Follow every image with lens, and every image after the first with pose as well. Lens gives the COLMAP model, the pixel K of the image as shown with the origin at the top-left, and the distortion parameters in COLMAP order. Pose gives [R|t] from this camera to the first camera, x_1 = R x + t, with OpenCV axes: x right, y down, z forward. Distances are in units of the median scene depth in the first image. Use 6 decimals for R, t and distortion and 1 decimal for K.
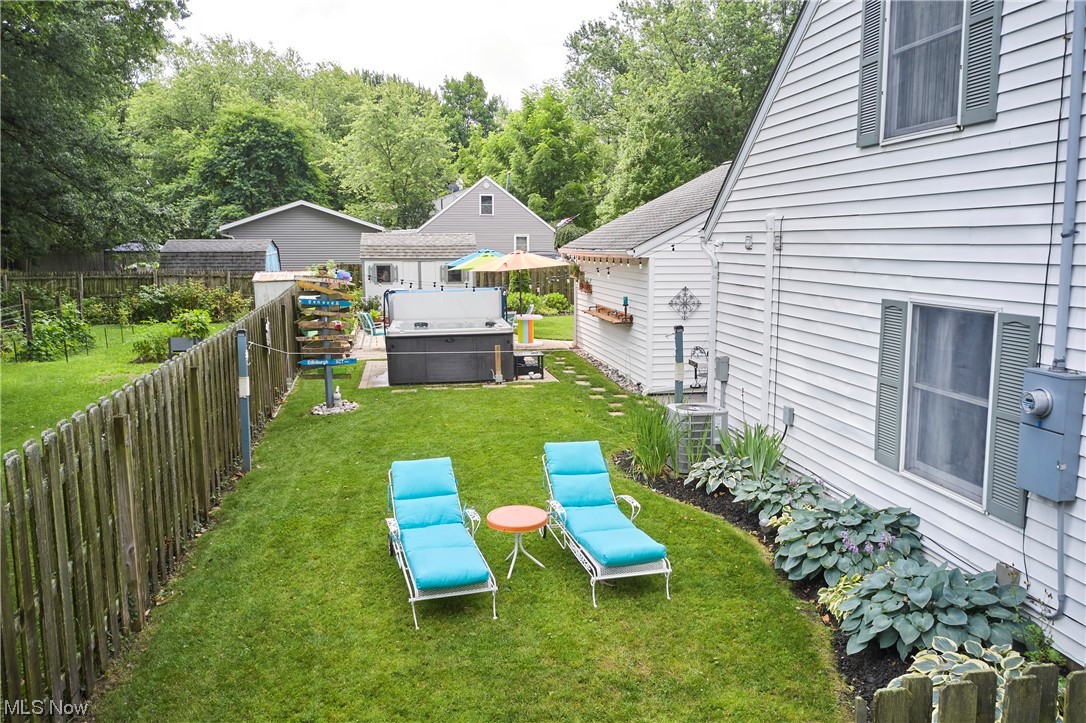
lens RADIAL K [[866.3, 0, 543.0], [0, 866.3, 361.5], [0, 0, 1]] dist [-0.003234, 0.000768]
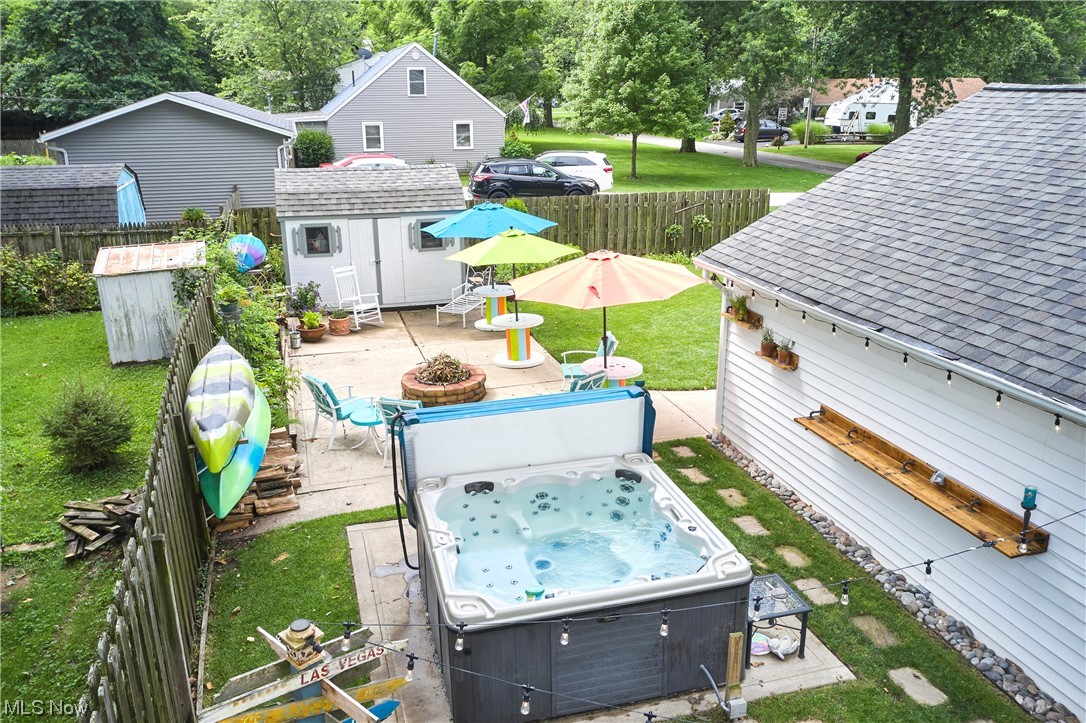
lens RADIAL K [[880.1, 0, 543.0], [0, 880.1, 361.5], [0, 0, 1]] dist [0.006723, -0.017531]
pose [[0.992749, -0.037430, 0.114226, -0.050085], [0.018695, 0.986797, 0.160879, -0.057432], [-0.118740, -0.157578, 0.980342, 0.176934]]
